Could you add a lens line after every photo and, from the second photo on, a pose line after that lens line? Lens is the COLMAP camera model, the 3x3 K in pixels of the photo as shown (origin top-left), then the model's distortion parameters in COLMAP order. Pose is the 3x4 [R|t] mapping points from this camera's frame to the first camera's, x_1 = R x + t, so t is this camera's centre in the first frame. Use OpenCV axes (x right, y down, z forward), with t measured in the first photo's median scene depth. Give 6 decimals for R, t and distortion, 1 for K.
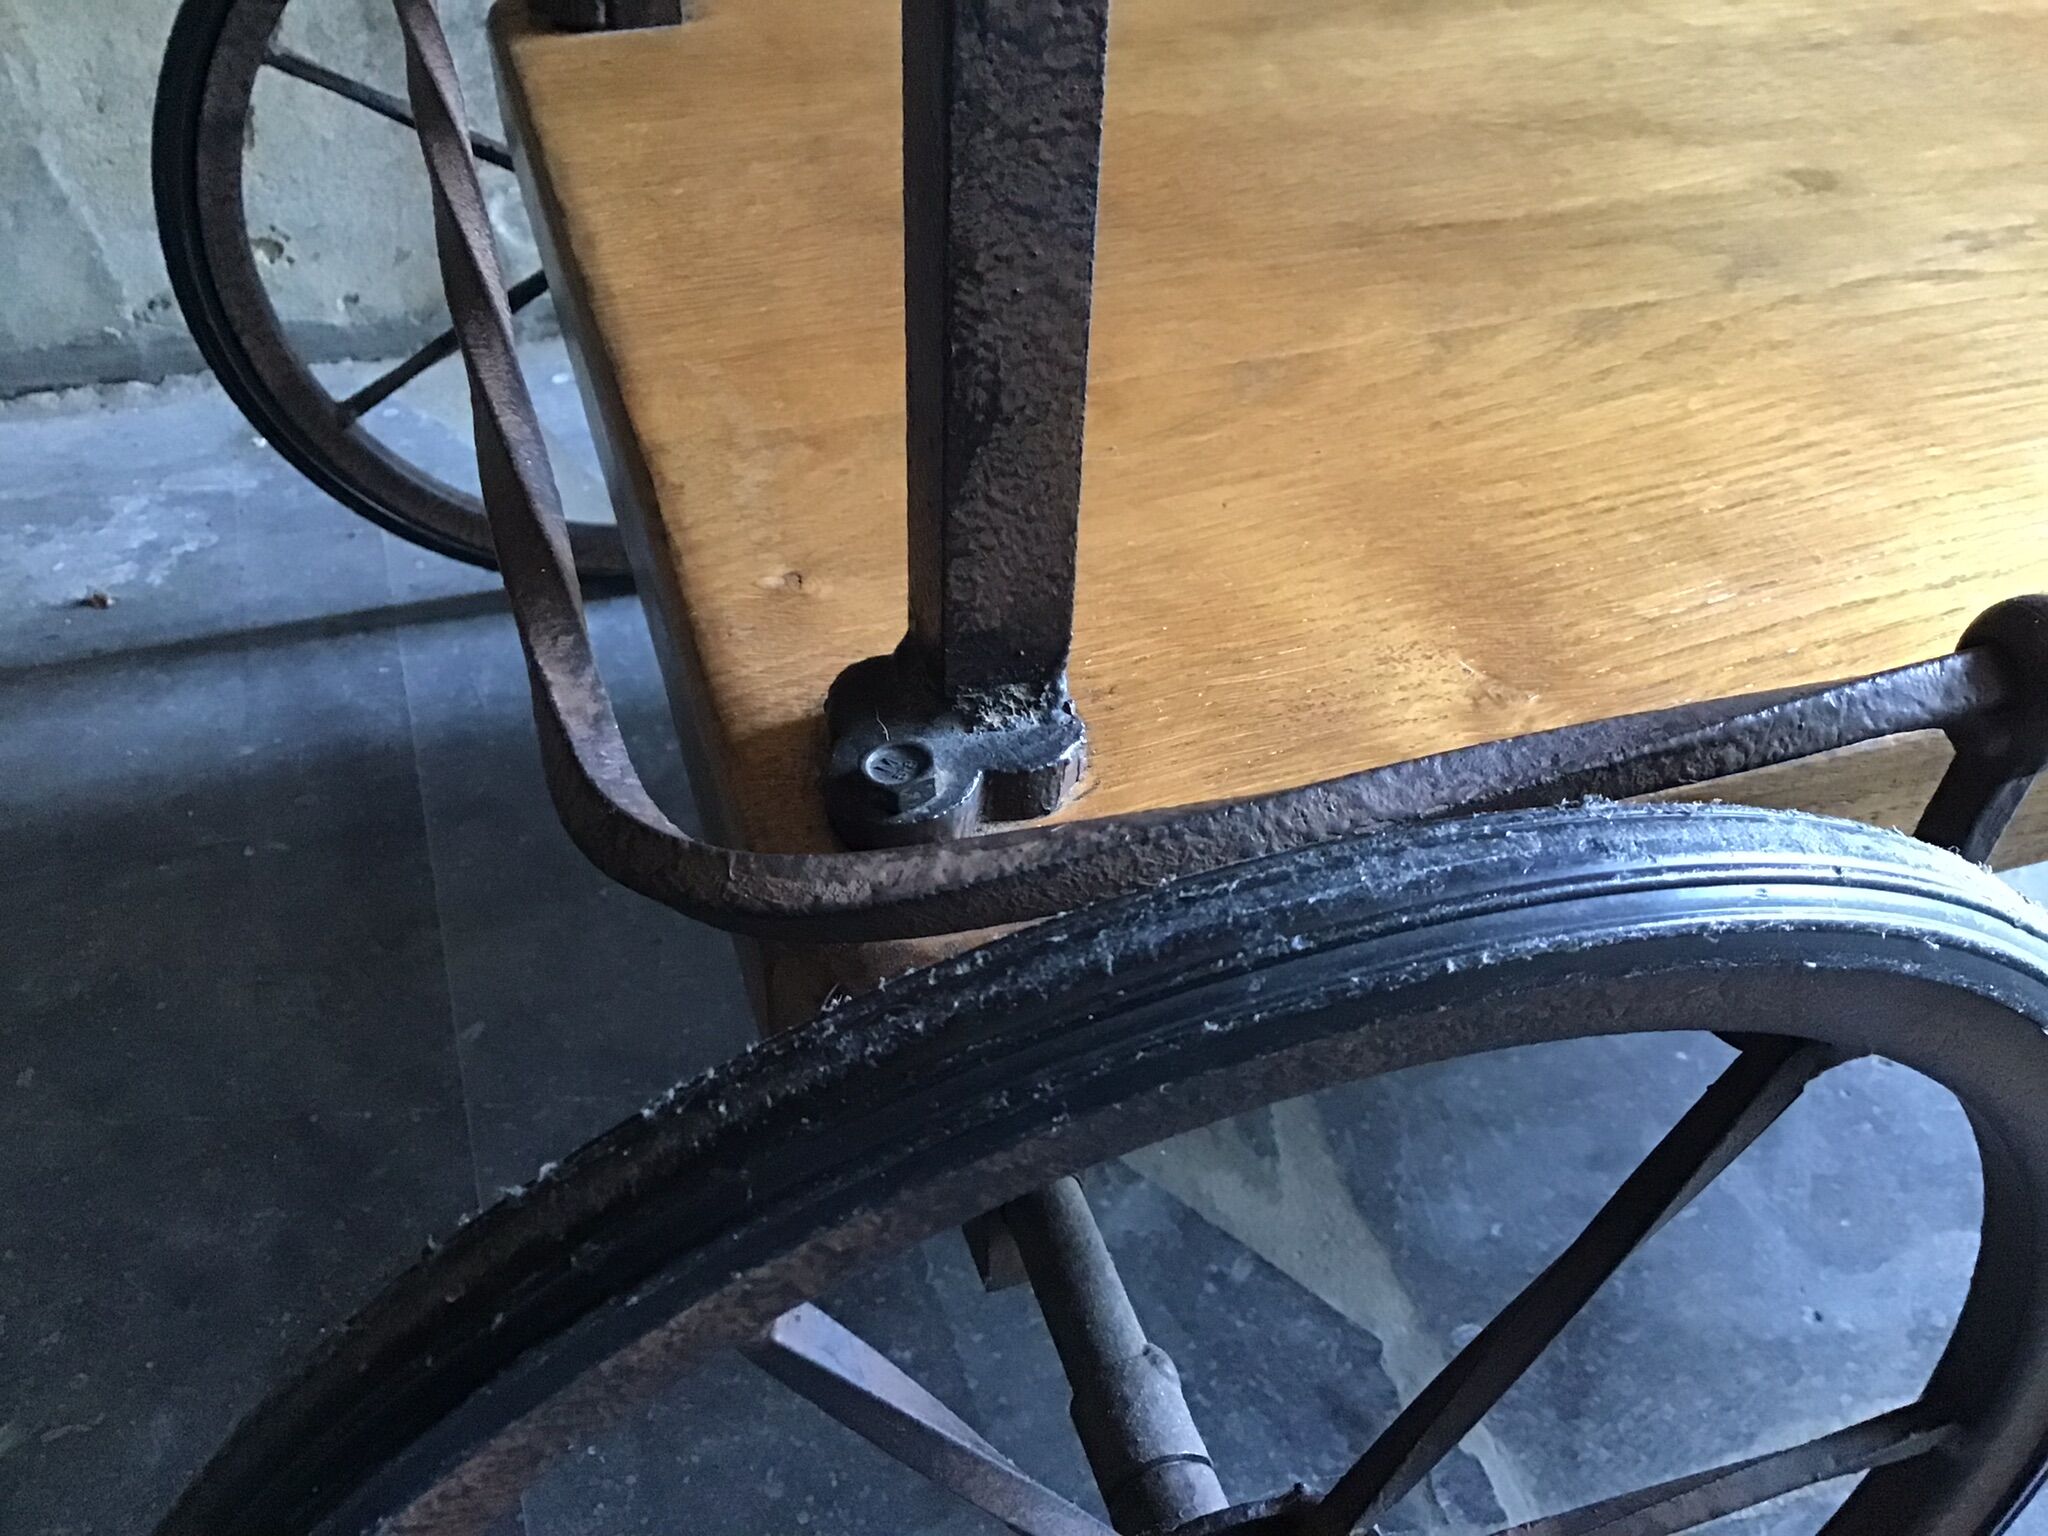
lens RADIAL K [[1881.2, 0, 1024.0], [0, 1881.2, 768.0], [0, 0, 1]] dist [0.132200, -0.238967]
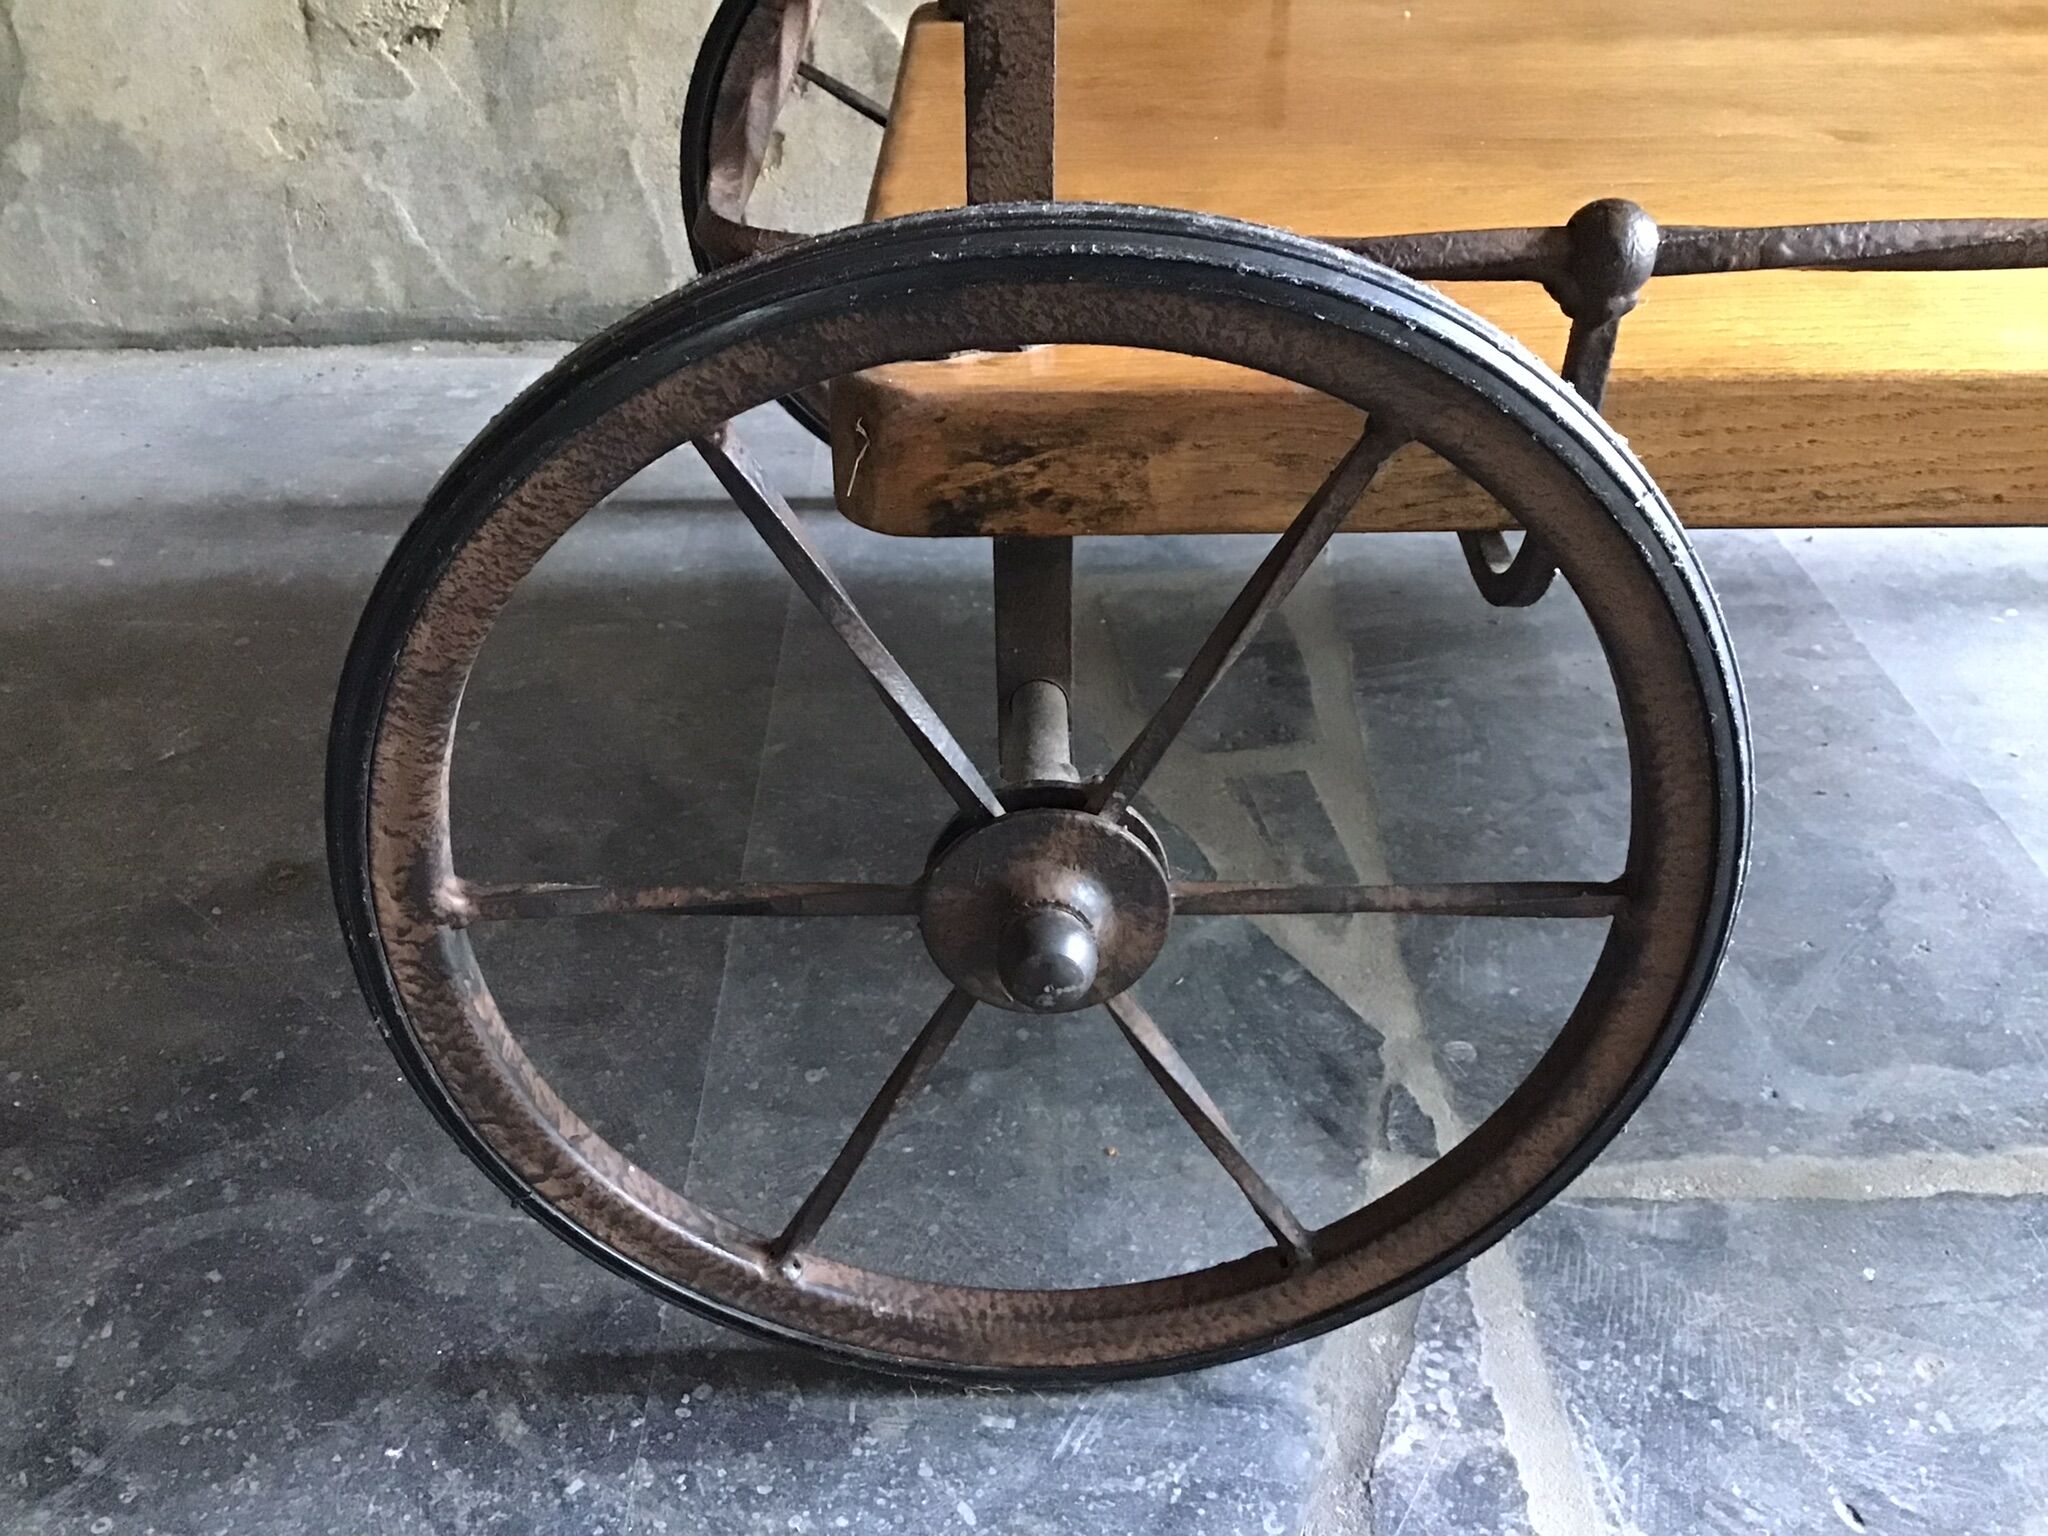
lens RADIAL K [[1865.4, 0, 1013.5], [0, 1865.4, 766.4], [0, 0, 1]] dist [0.148653, -0.324117]
pose [[0.953179, 0.140951, -0.267549, 0.252100], [-0.168643, 0.982143, -0.083399, 0.262988], [0.251016, 0.124614, 0.959928, -0.247137]]
